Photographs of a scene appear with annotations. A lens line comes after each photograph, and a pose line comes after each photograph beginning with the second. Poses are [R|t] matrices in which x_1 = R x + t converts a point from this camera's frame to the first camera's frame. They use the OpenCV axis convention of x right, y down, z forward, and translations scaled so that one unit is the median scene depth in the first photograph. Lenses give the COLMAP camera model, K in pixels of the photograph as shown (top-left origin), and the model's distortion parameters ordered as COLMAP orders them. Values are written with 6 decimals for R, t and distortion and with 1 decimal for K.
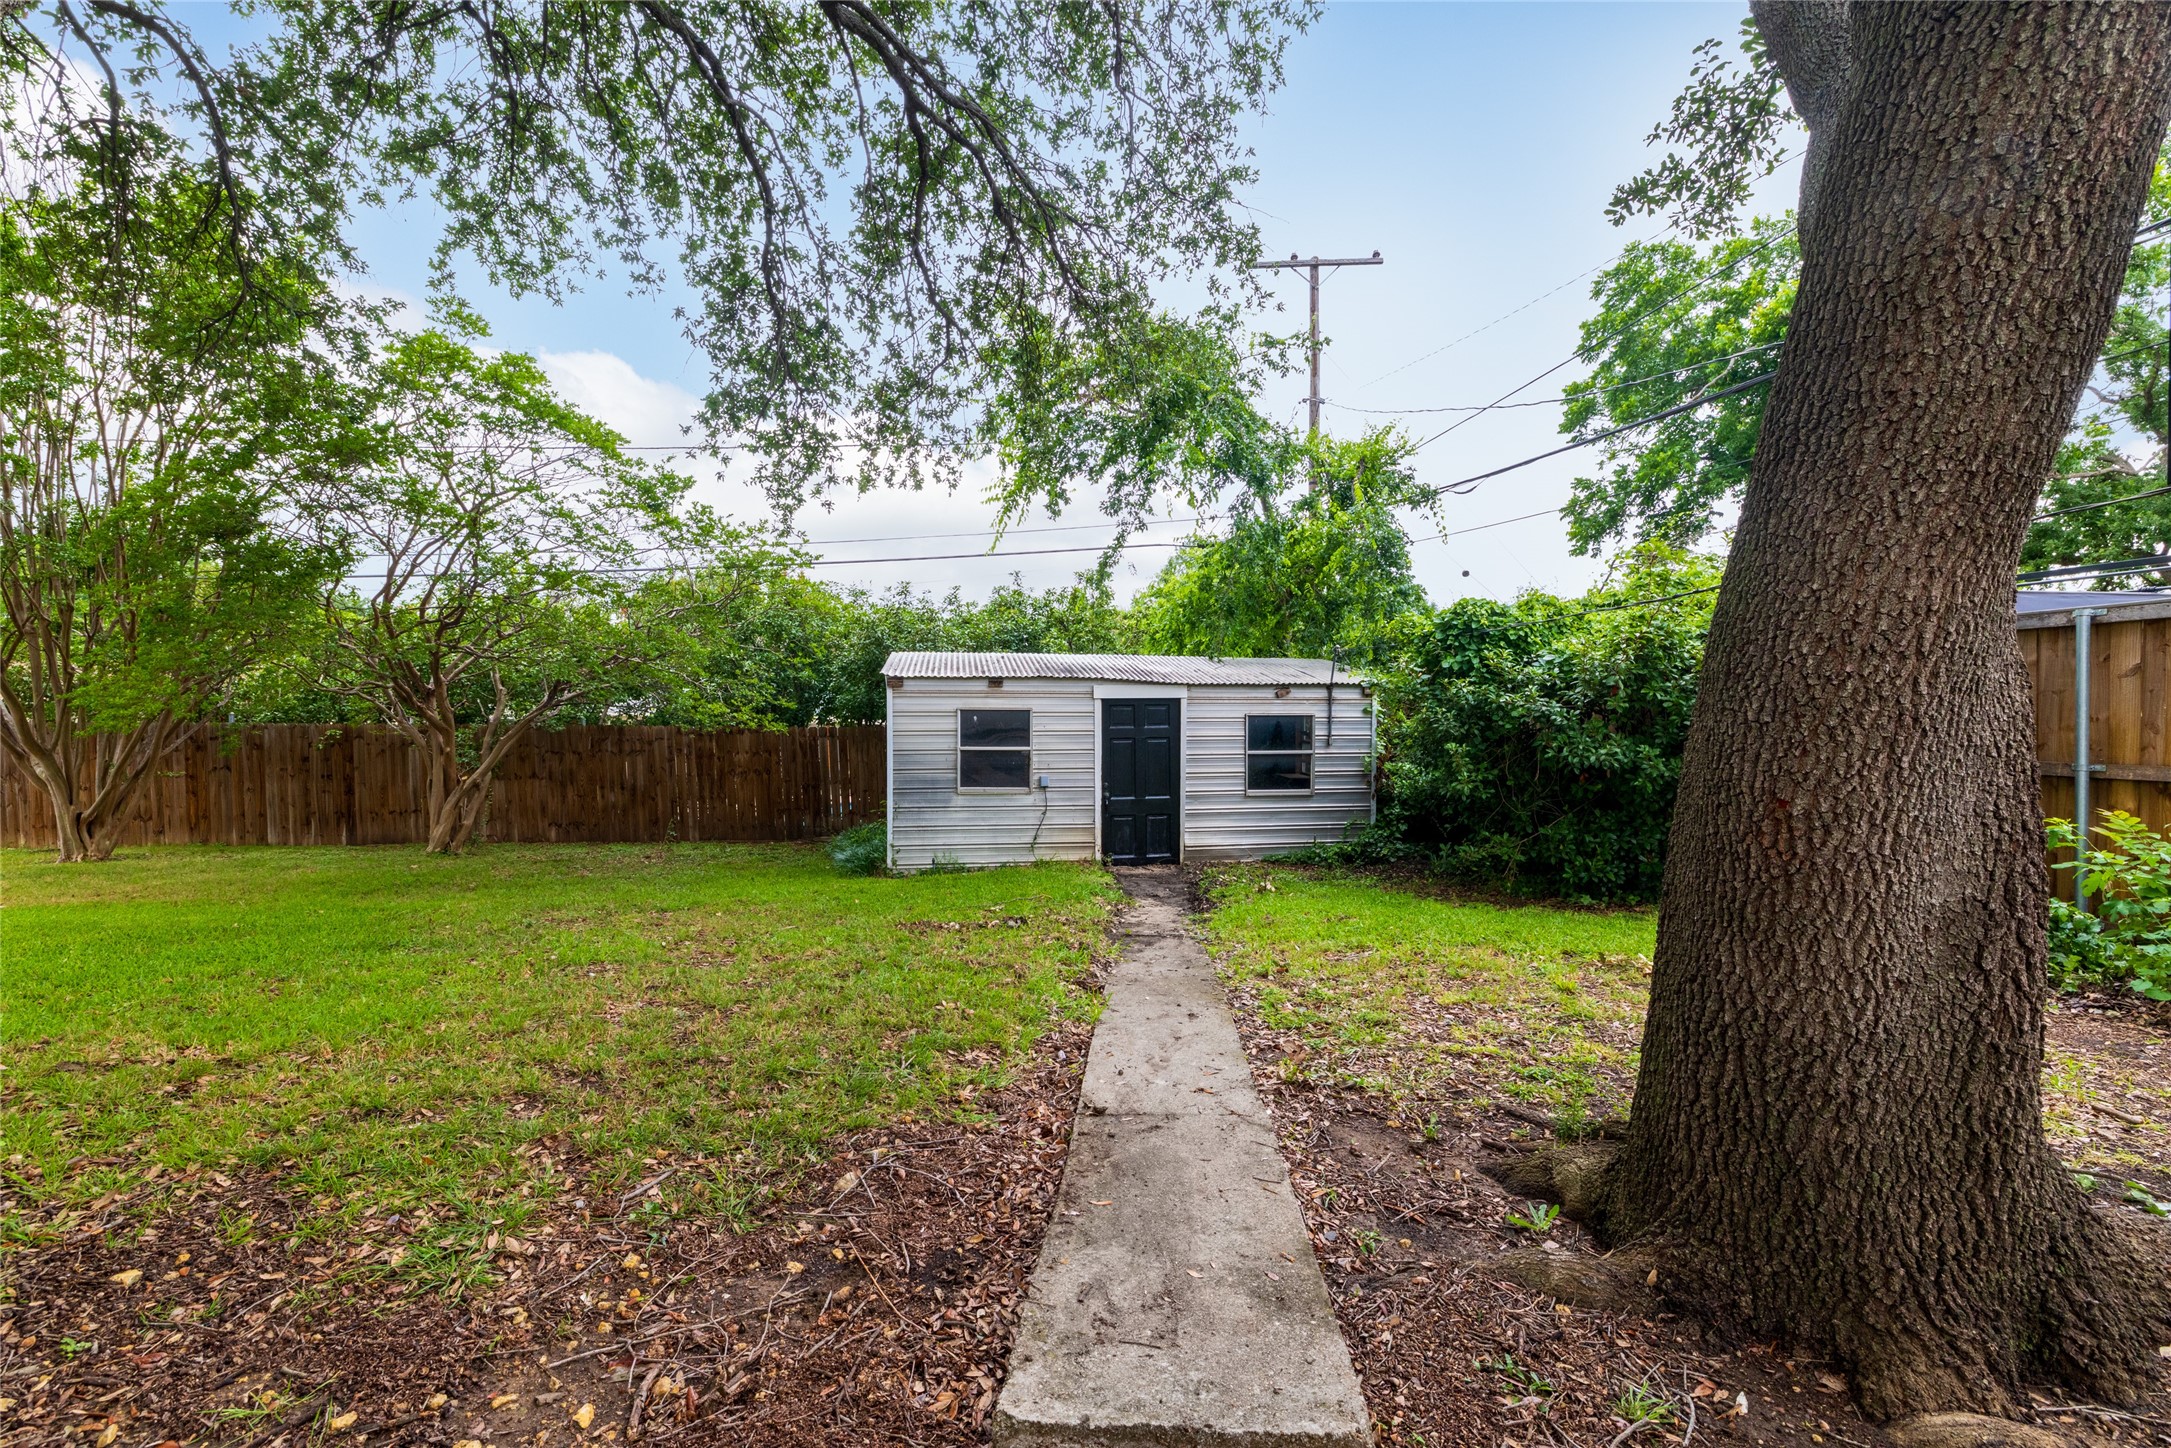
lens RADIAL K [[929.0, 0, 1080.3], [0, 929.0, 719.9], [0, 0, 1]] dist [-0.004214, 0.000856]
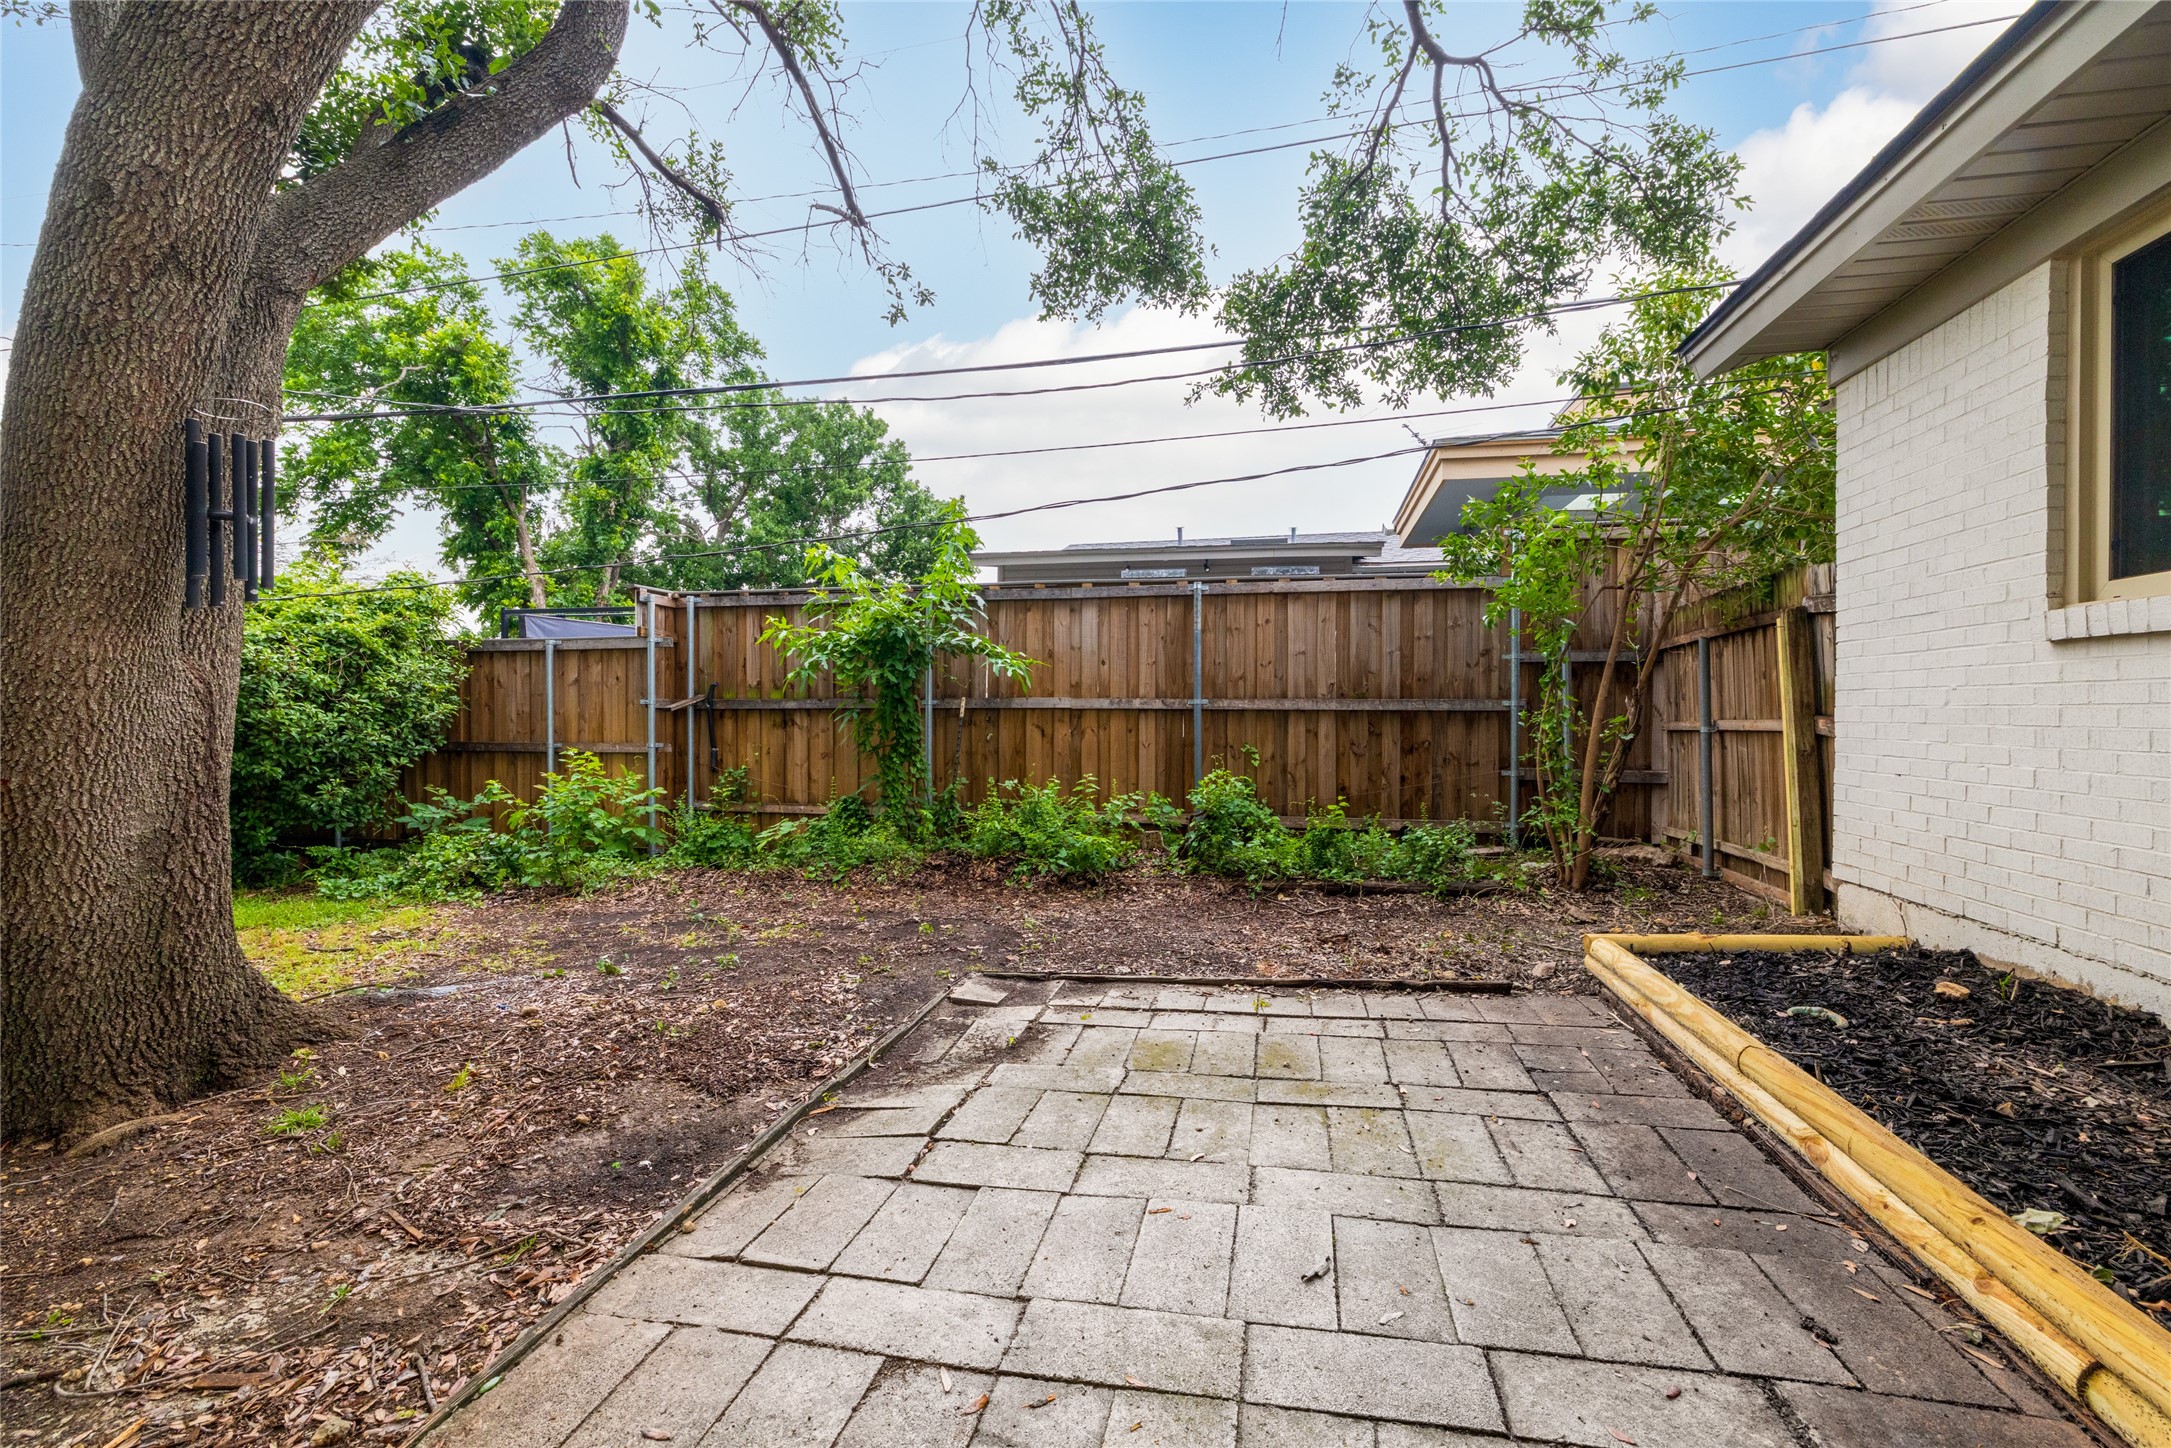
lens RADIAL K [[929.0, 0, 1080.3], [0, 929.0, 719.9], [0, 0, 1]] dist [-0.004214, 0.000856]
pose [[0.370193, -0.015460, 0.928826, 0.014580], [0.005935, 0.999880, 0.014278, -0.020877], [-0.928936, 0.000227, 0.370240, -1.176800]]
